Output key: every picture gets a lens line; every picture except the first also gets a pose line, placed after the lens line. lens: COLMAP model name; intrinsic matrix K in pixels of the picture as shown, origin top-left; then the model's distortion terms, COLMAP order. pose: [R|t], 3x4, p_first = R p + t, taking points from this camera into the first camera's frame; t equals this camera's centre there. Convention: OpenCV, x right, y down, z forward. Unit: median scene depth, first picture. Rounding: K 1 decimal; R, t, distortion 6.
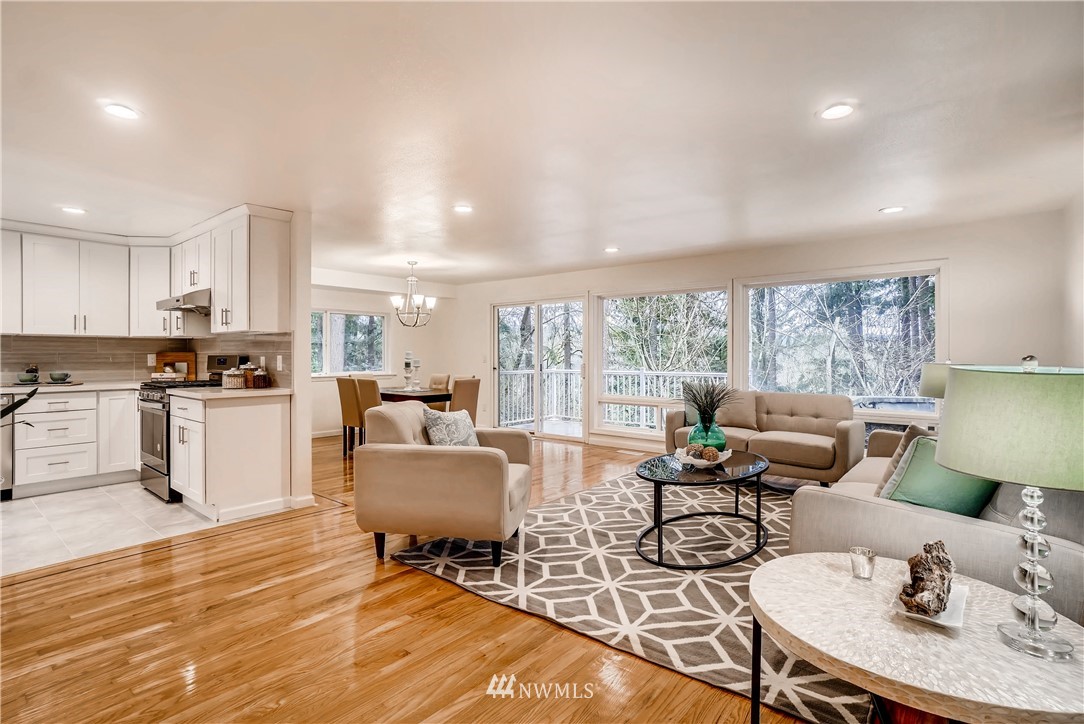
lens RADIAL K [[523.2, 0, 523.8], [0, 523.2, 355.2], [0, 0, 1]] dist [-0.023997, 0.013147]
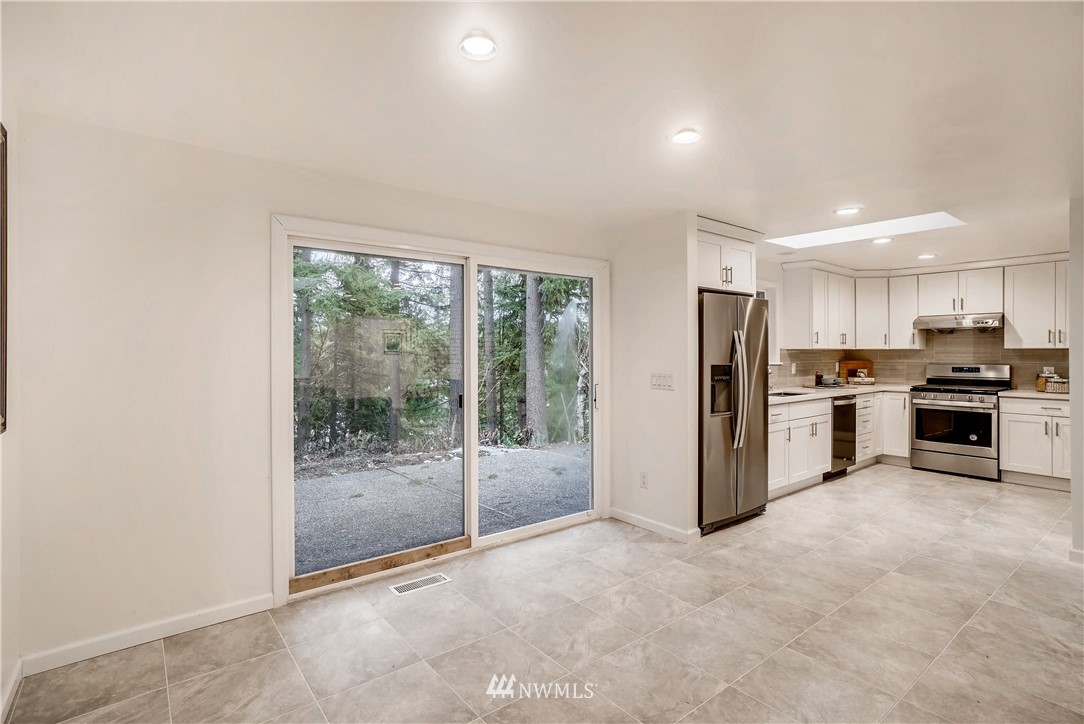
lens RADIAL K [[523.2, 0, 519.8], [0, 523.2, 338.3], [0, 0, 1]] dist [-0.023997, 0.013147]
pose [[0.975932, -0.010943, -0.217801, -1.540921], [0.004215, 0.999500, -0.031329, -0.030864], [0.218035, 0.029657, 0.975490, -0.495586]]
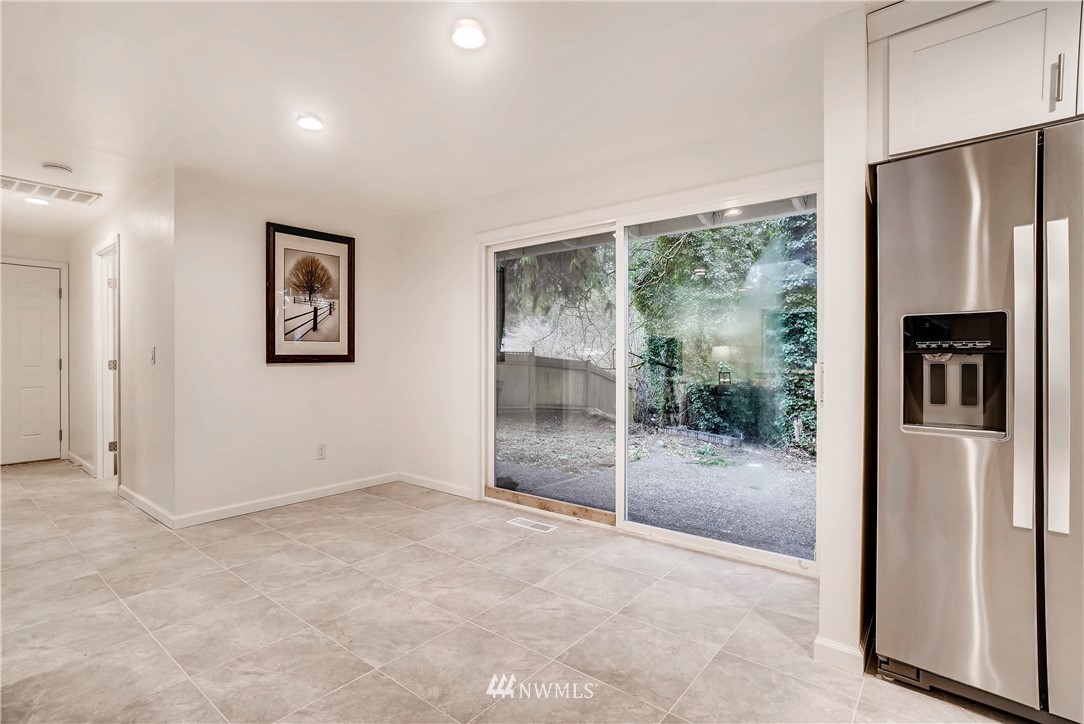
lens RADIAL K [[523.2, 0, 543.7], [0, 523.2, 360.9], [0, 0, 1]] dist [-0.023997, 0.013147]
pose [[0.021948, -0.000437, -0.999759, -1.021074], [0.000608, 1.000000, -0.000424, 0.021555], [0.999759, -0.000598, 0.021948, 0.160589]]
